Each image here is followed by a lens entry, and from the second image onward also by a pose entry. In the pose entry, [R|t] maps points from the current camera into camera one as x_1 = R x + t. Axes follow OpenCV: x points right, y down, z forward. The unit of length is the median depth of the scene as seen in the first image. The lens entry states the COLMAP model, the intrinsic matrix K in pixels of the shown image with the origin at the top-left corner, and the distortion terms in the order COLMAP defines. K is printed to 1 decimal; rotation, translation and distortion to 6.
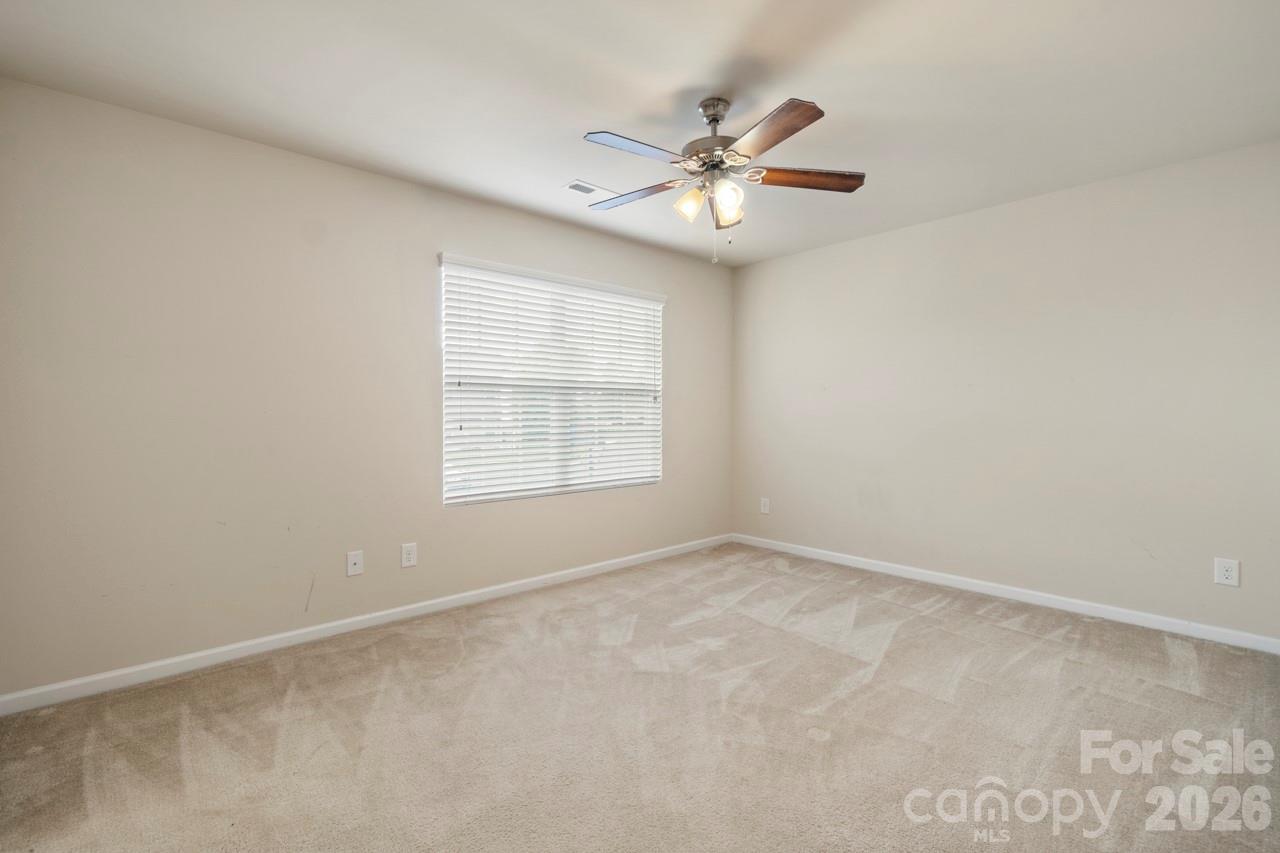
lens RADIAL K [[557.0, 0, 638.8], [0, 557.0, 418.4], [0, 0, 1]] dist [0.001398, -0.000093]
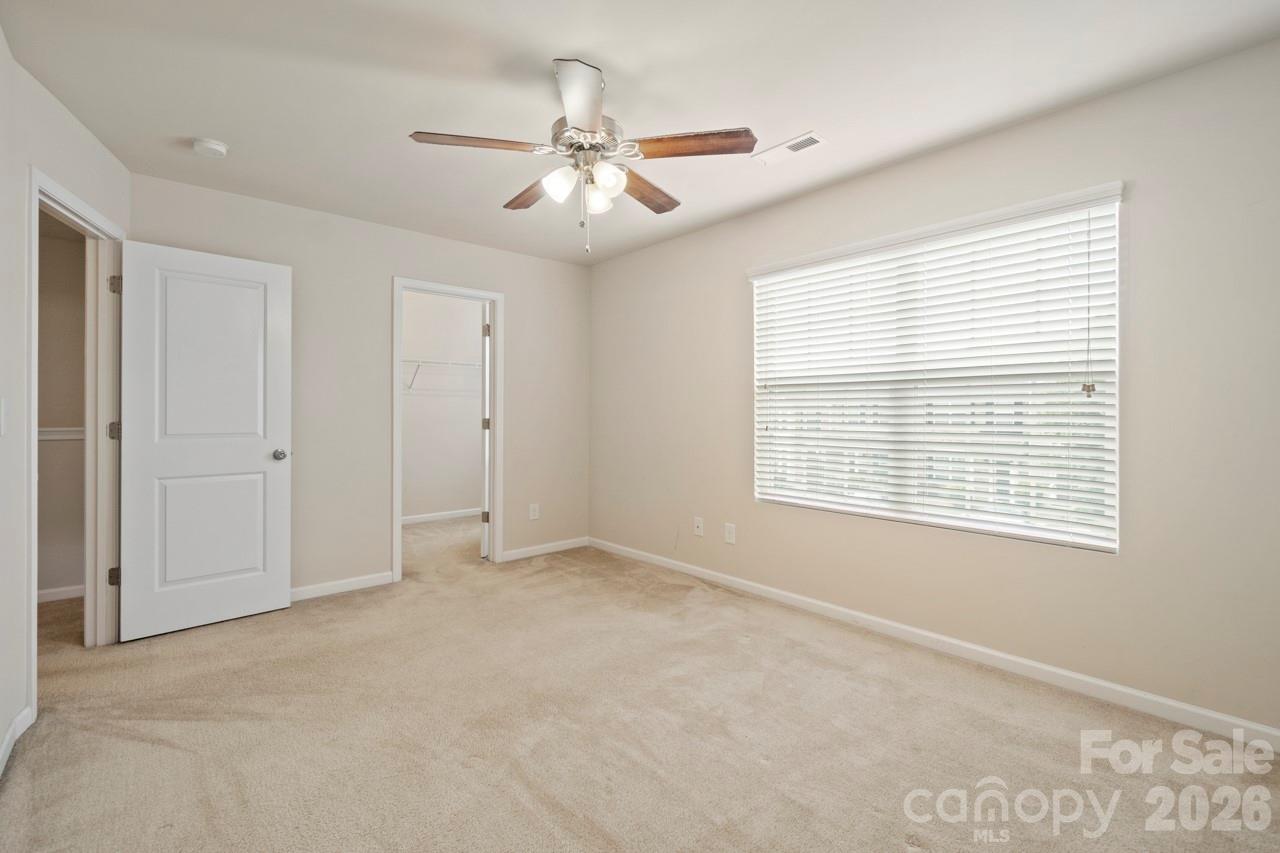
lens RADIAL K [[557.0, 0, 638.6], [0, 557.0, 422.5], [0, 0, 1]] dist [0.001398, -0.000093]
pose [[0.011312, 0.005325, -0.999922, 0.717025], [-0.025771, 0.999655, 0.005032, 0.007371], [0.999604, 0.025713, 0.011445, 0.735120]]
